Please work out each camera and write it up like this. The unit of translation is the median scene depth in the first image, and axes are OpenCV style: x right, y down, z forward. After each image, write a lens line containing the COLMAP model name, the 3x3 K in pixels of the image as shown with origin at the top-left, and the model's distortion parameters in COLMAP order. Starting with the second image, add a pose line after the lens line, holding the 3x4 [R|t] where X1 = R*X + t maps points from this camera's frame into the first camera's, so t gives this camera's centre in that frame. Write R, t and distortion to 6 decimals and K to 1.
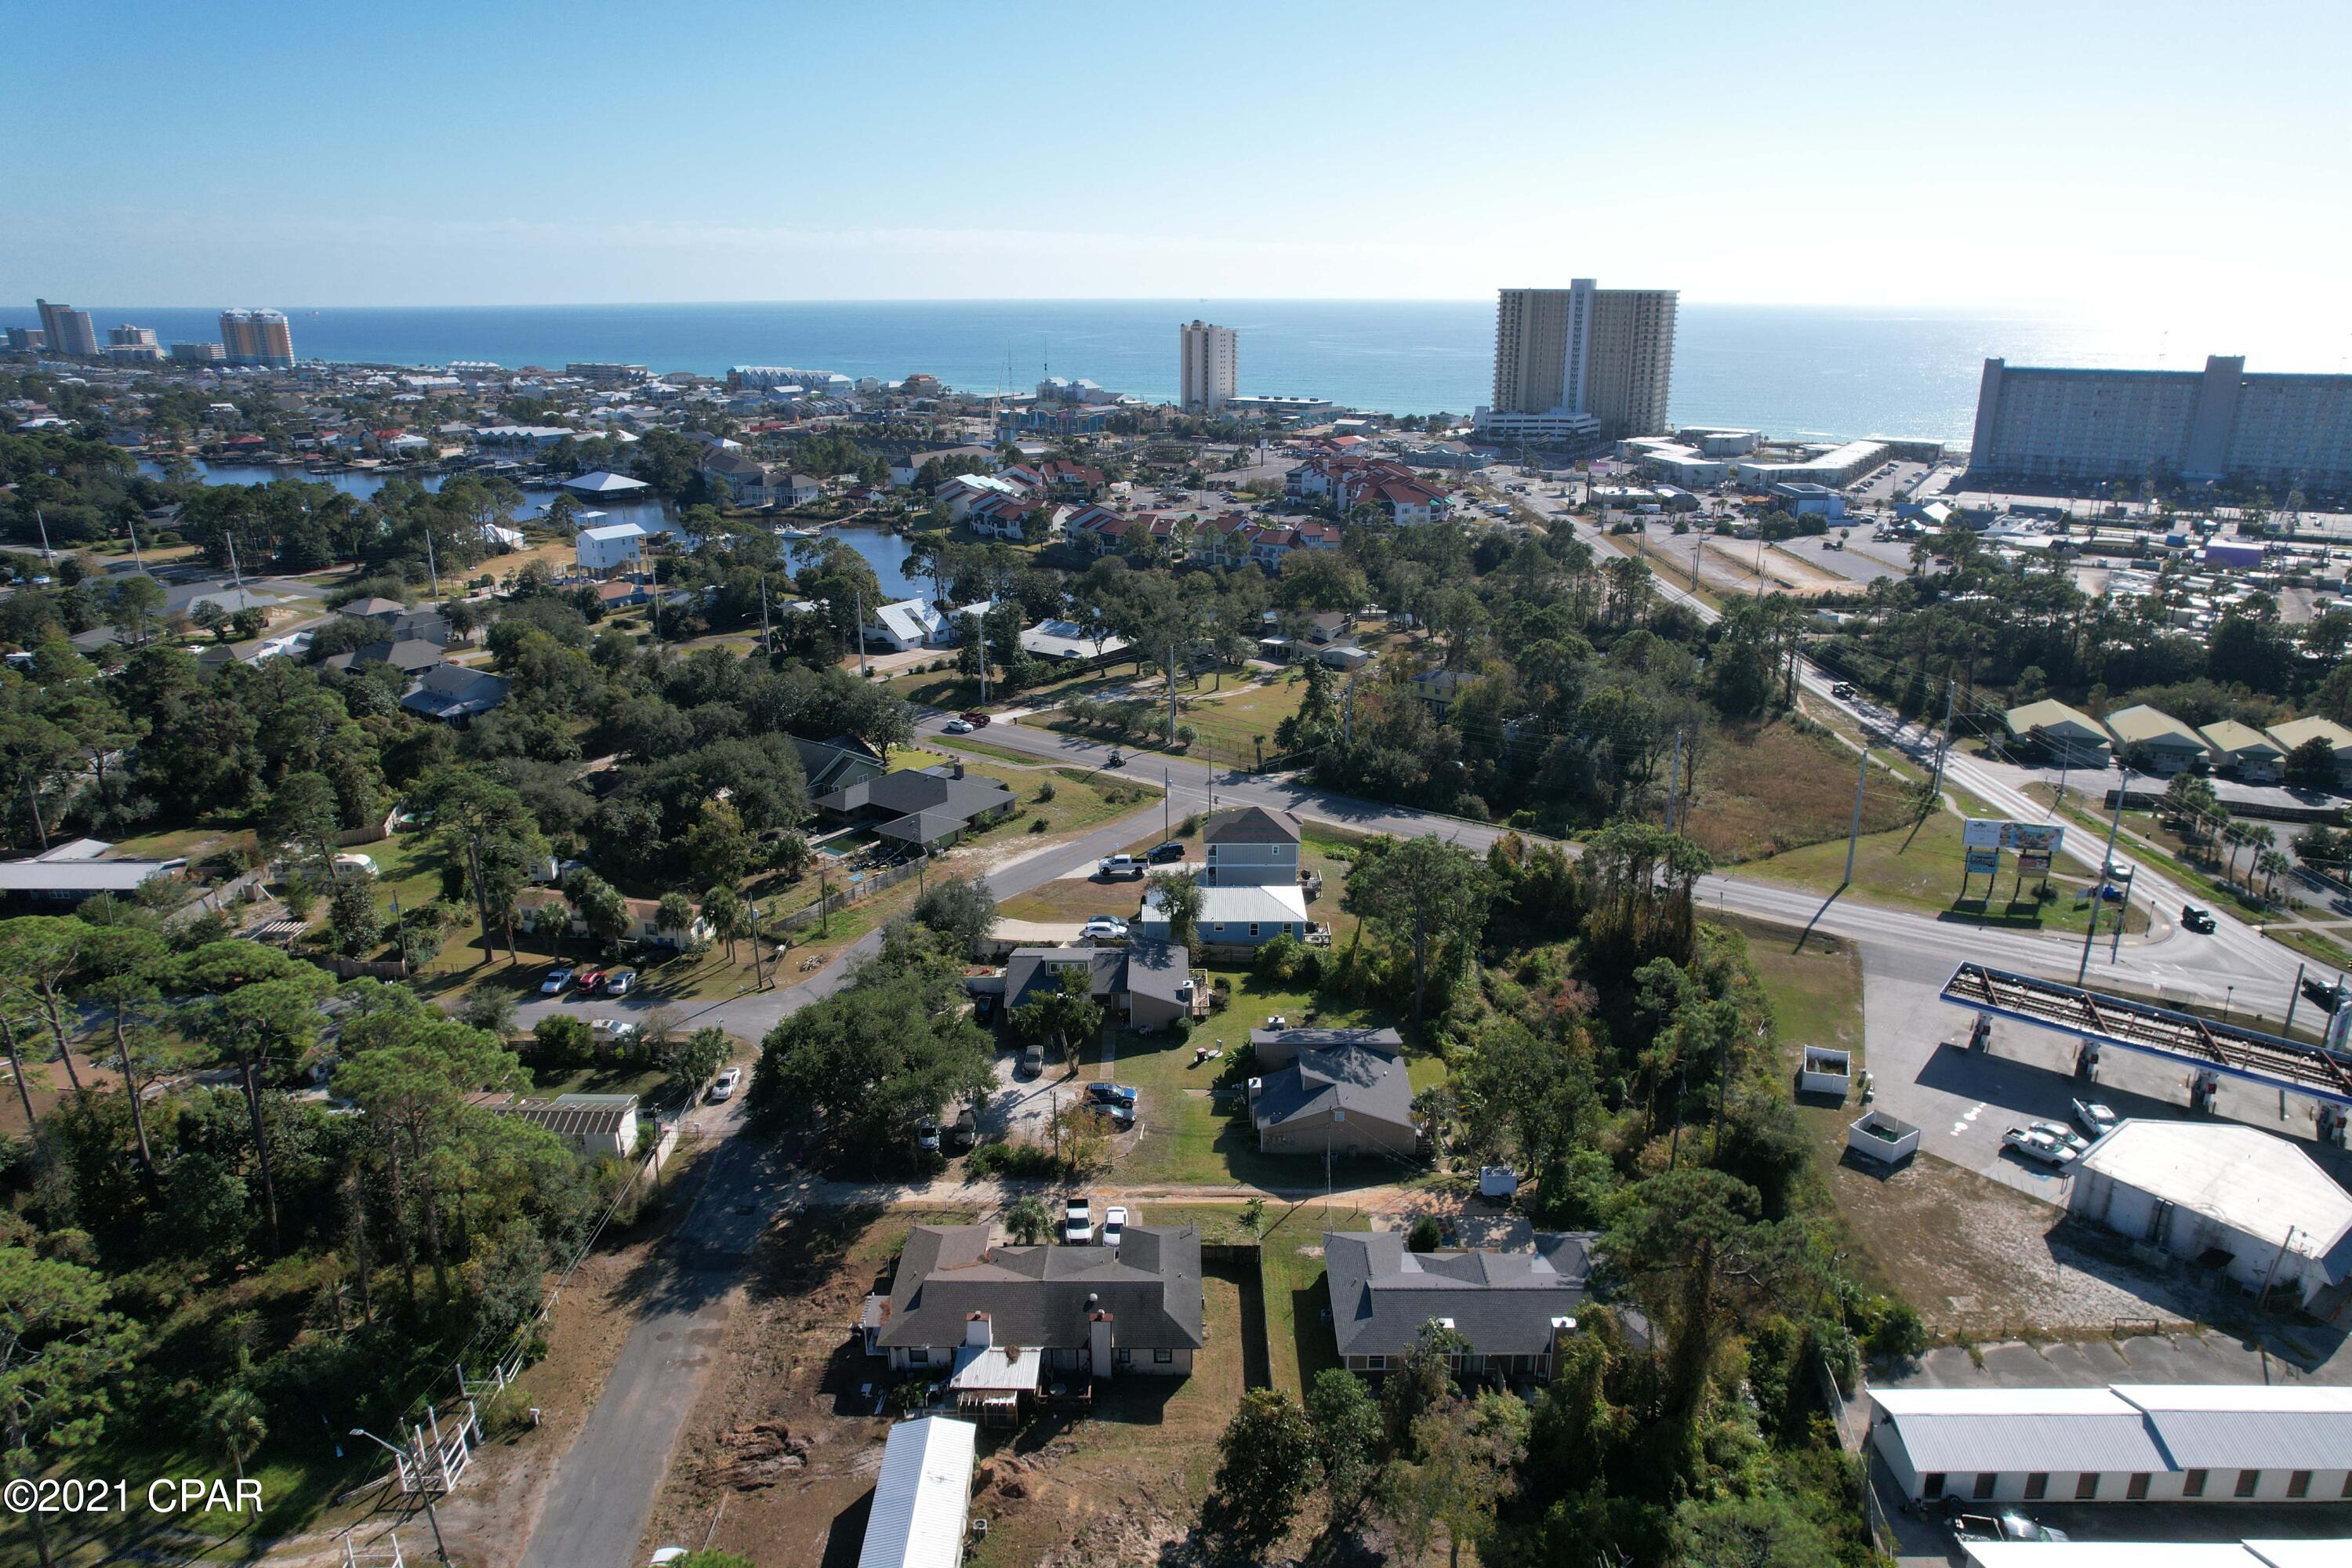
lens RADIAL K [[1479.6, 0, 1173.8], [0, 1479.6, 792.5], [0, 0, 1]] dist [-0.061426, 0.041302]
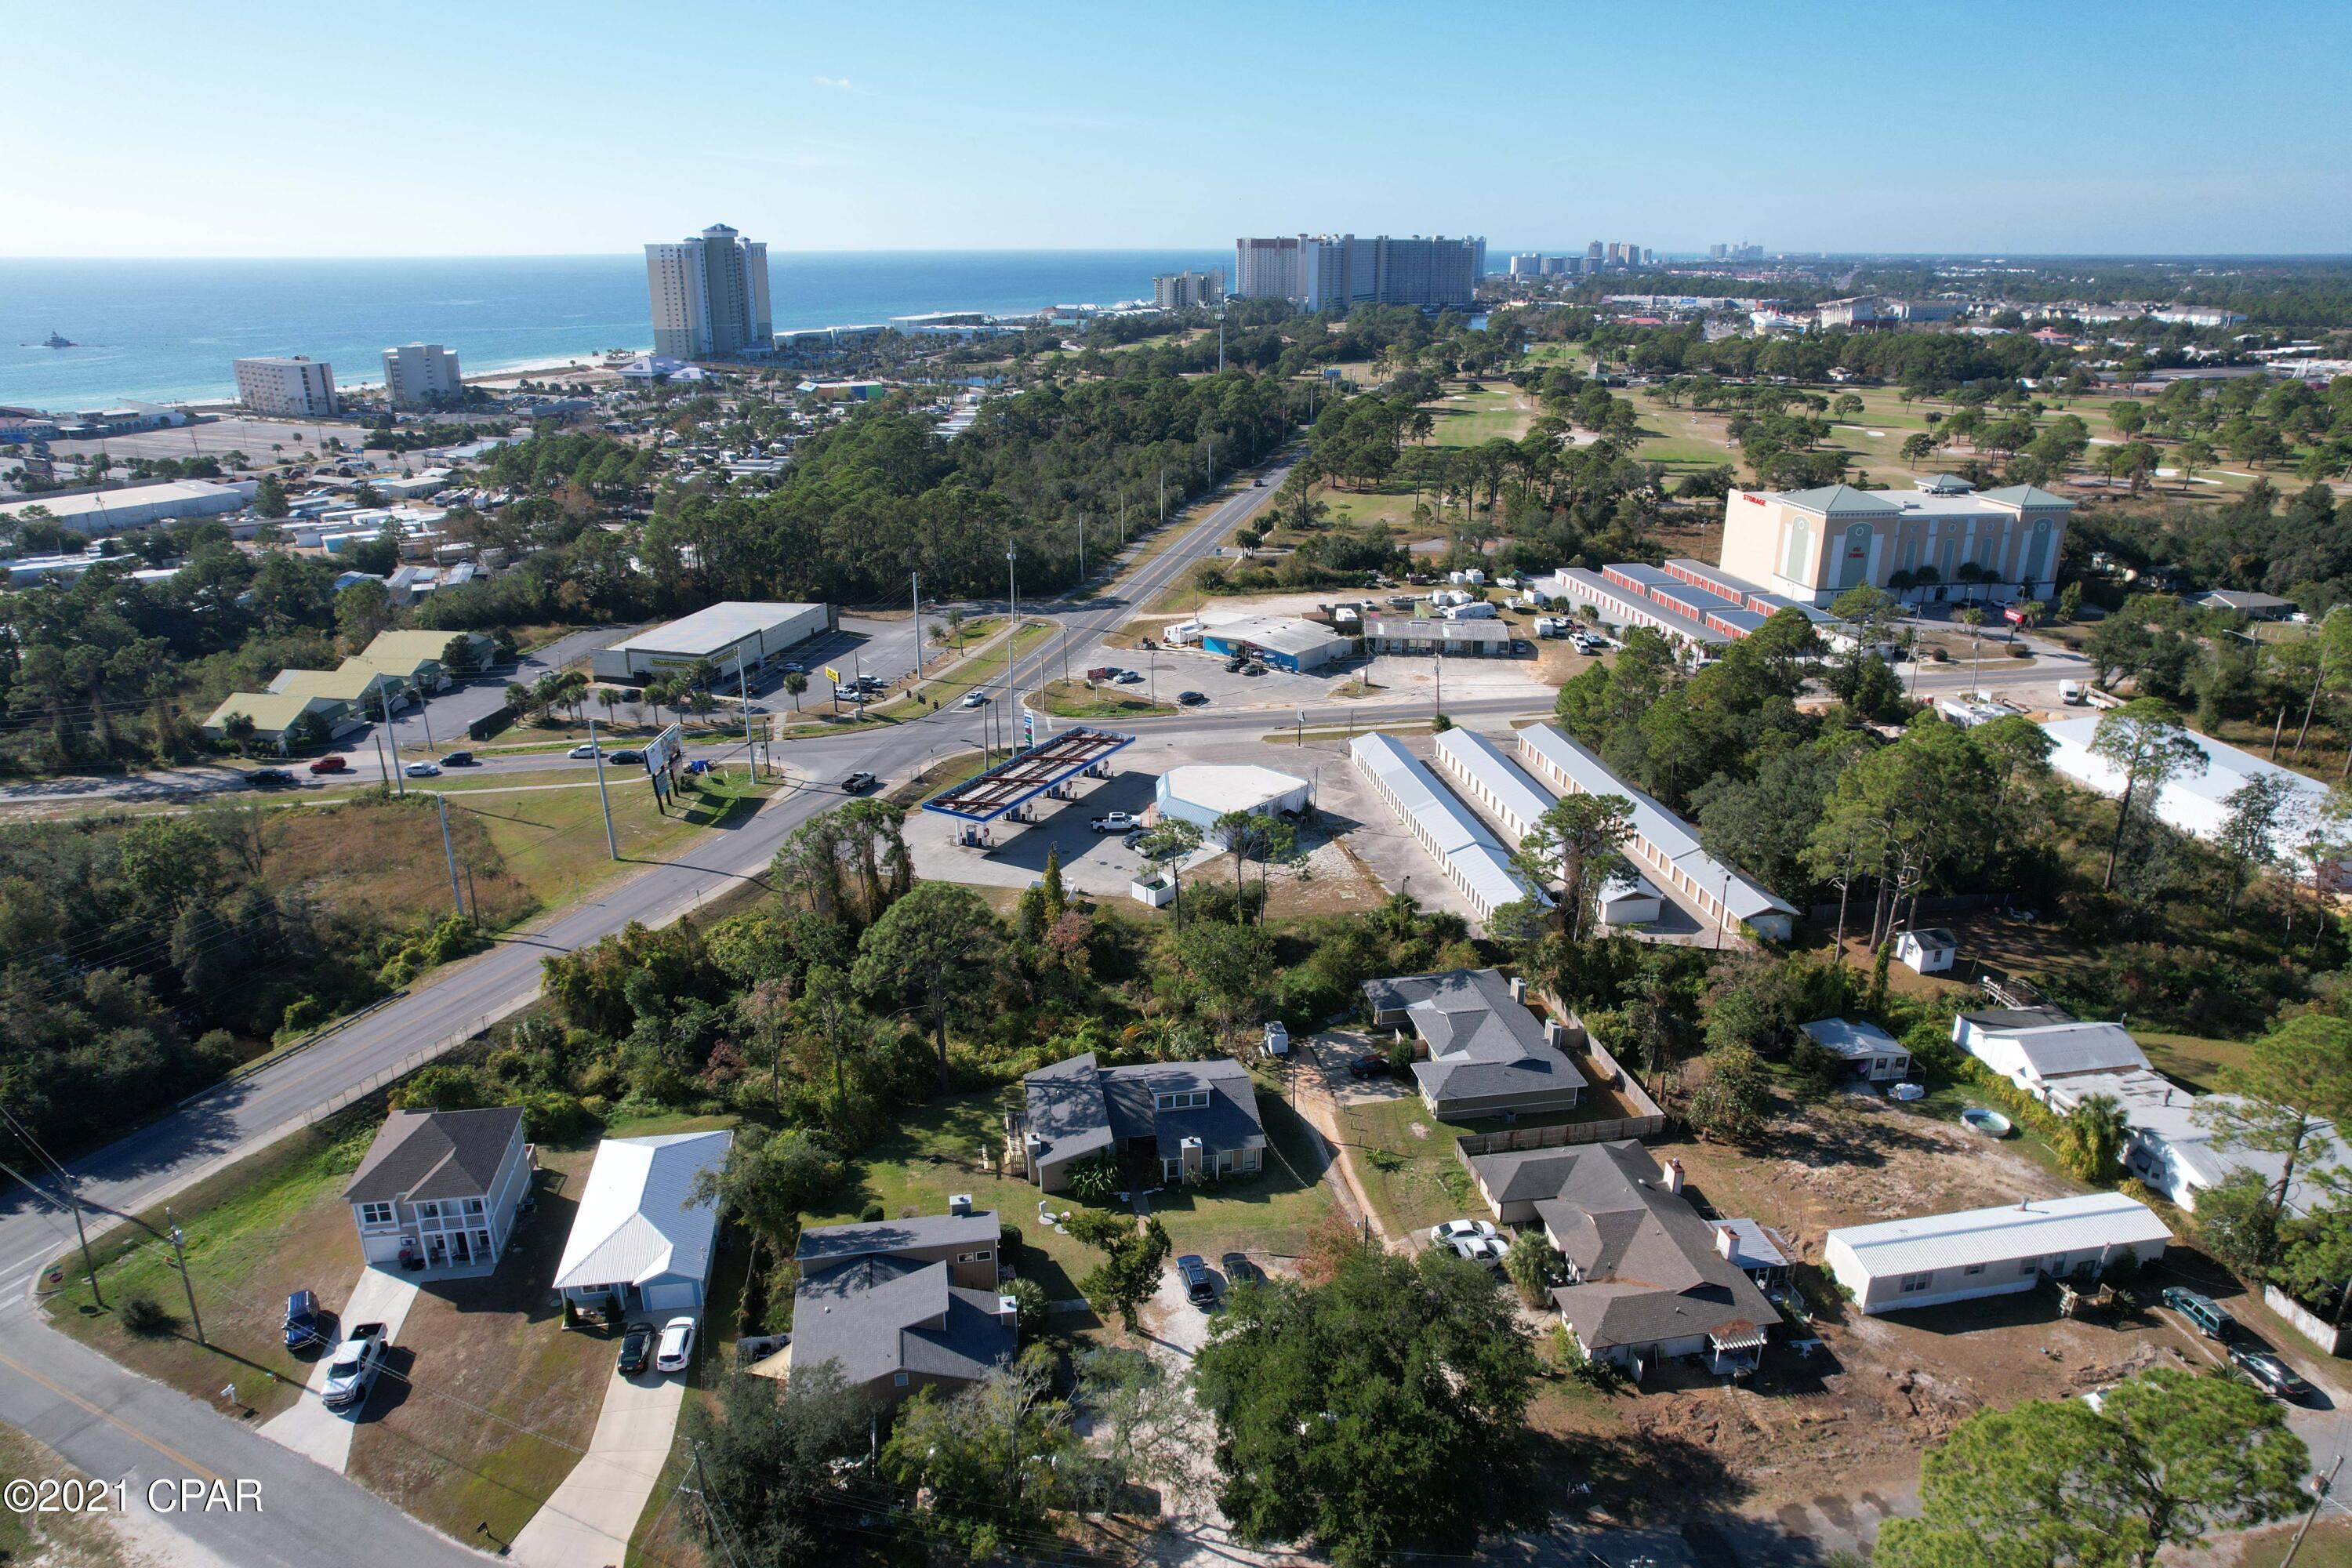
lens RADIAL K [[1479.6, 0, 1173.8], [0, 1479.6, 792.5], [0, 0, 1]] dist [-0.061426, 0.041302]
pose [[-0.166690, -0.340615, 0.925308, -0.459956], [0.315730, 0.870587, 0.377349, -0.214320], [-0.934093, 0.355048, -0.037575, 0.646631]]
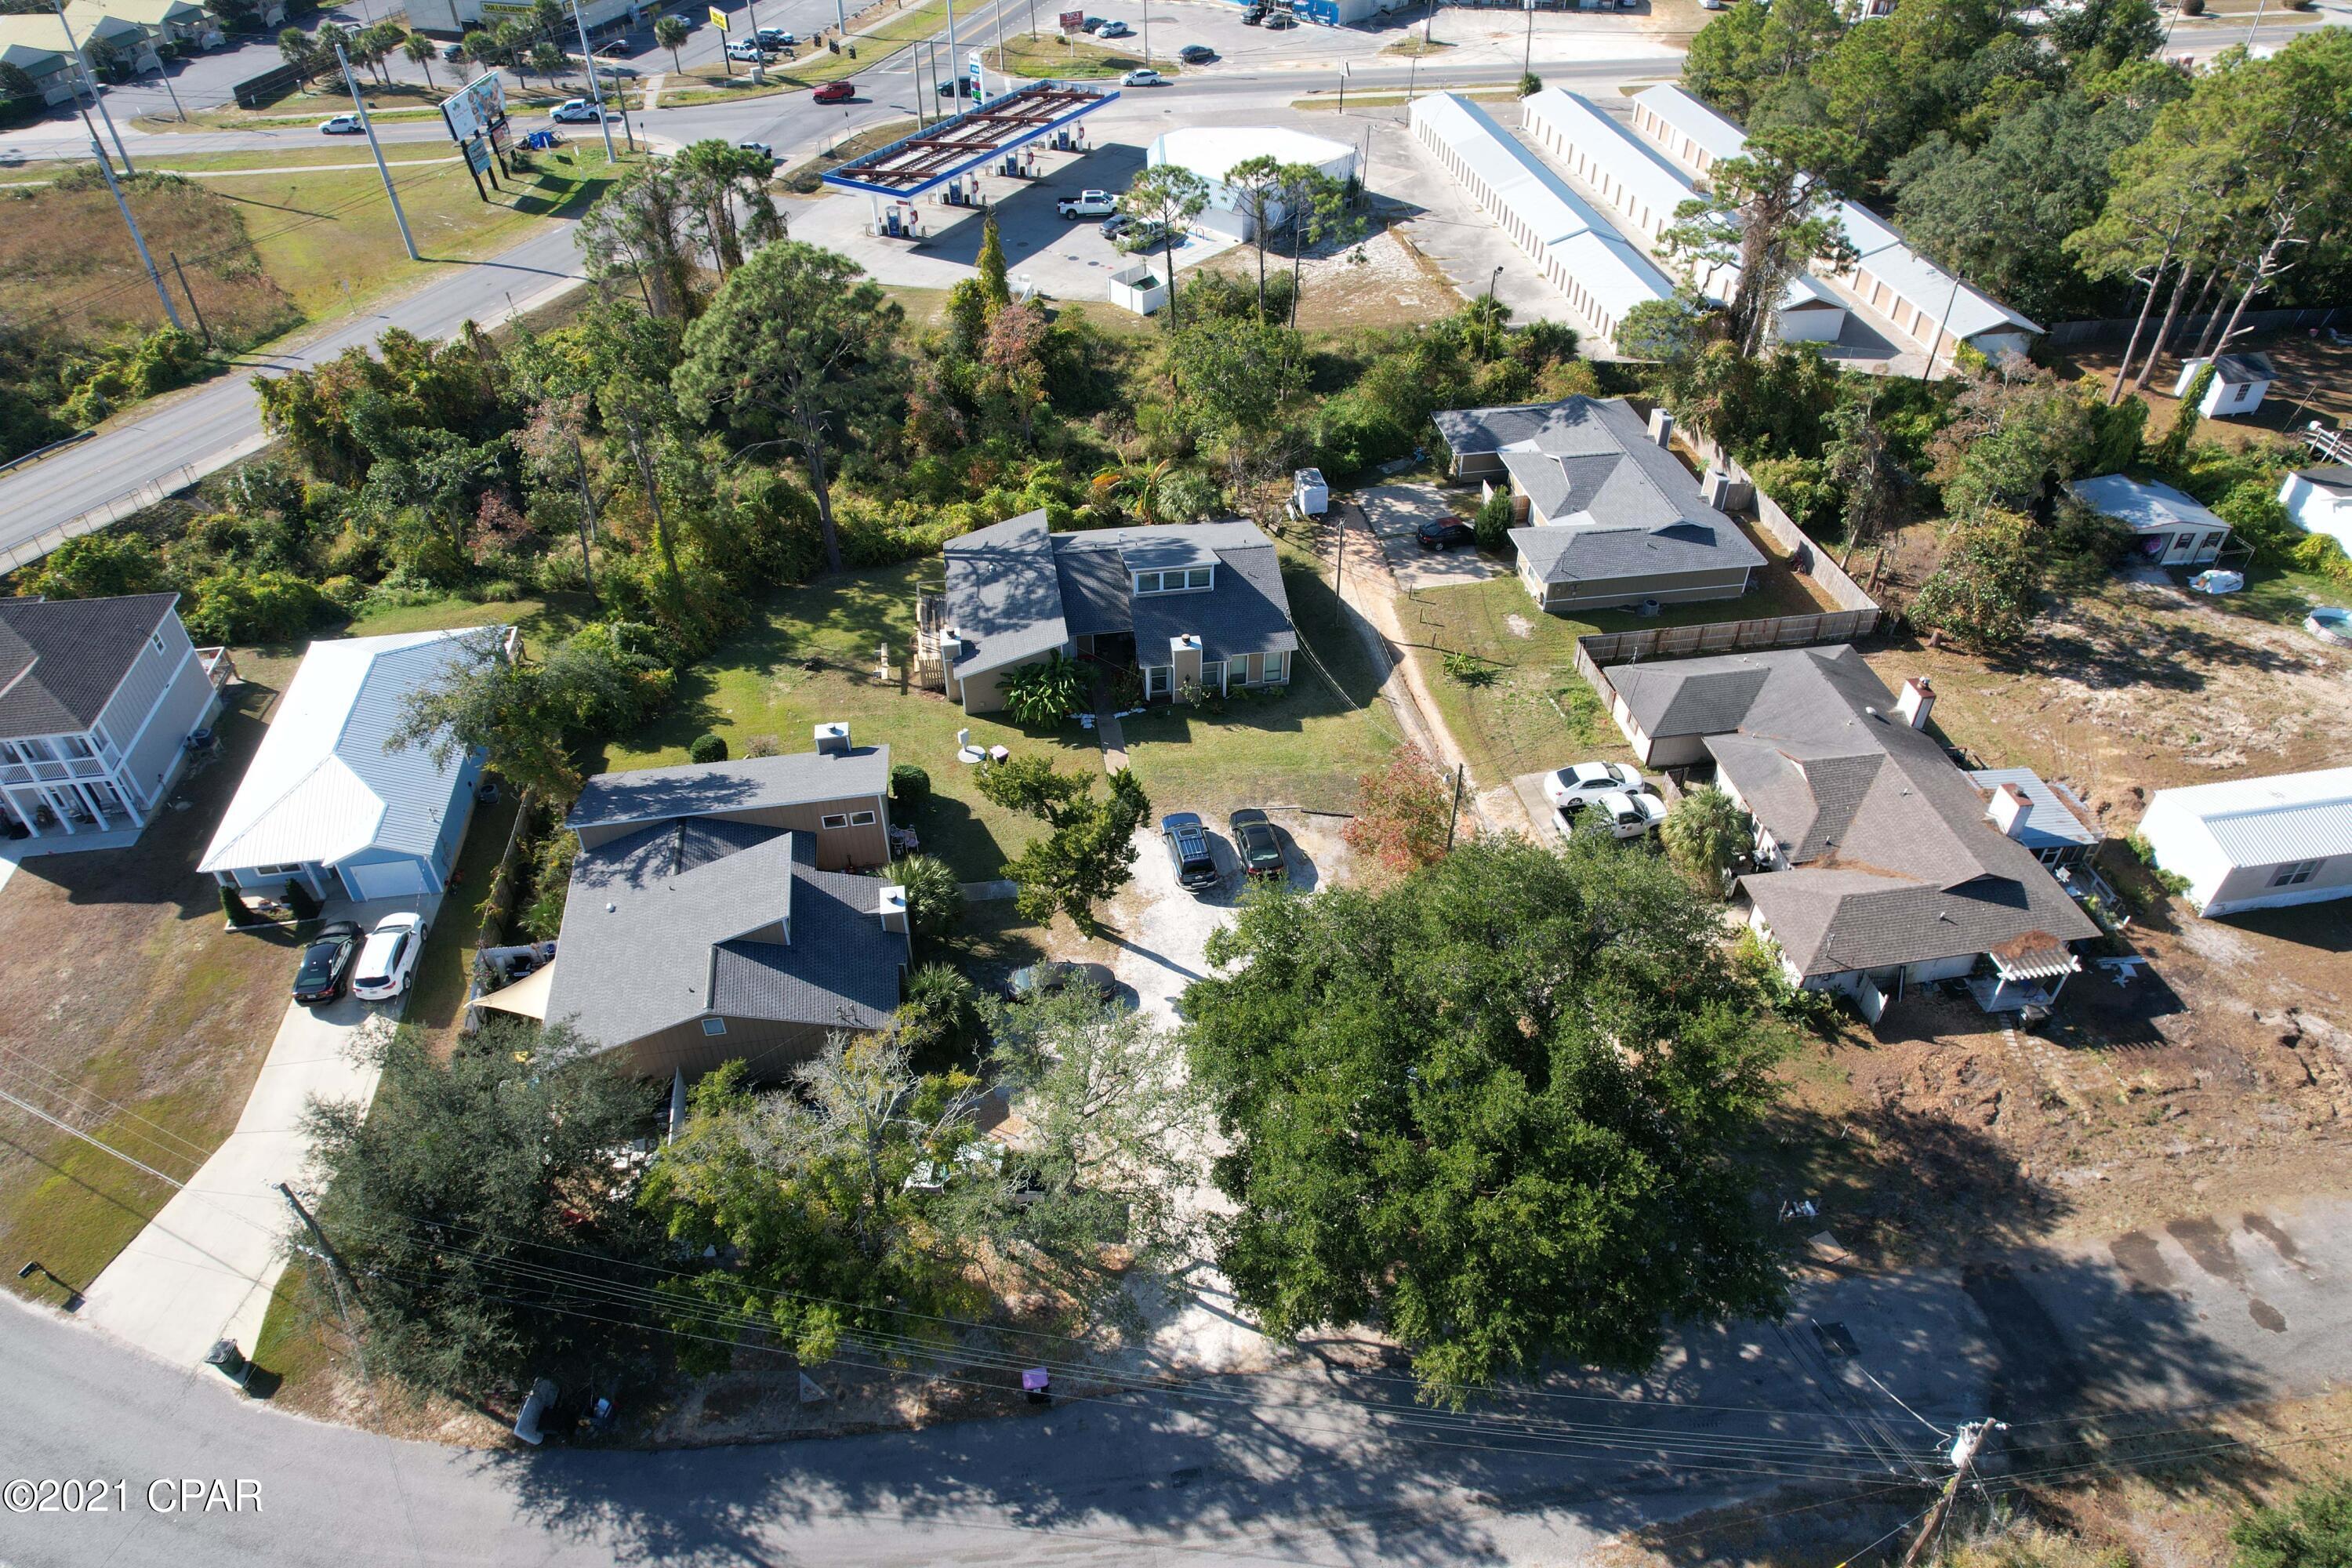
lens RADIAL K [[1479.6, 0, 1173.8], [0, 1479.6, 792.5], [0, 0, 1]] dist [-0.061426, 0.041302]
pose [[-0.161111, -0.638148, 0.752868, -0.285289], [0.314177, 0.689987, 0.652081, -0.098558], [-0.935594, 0.341591, 0.089328, 0.649134]]
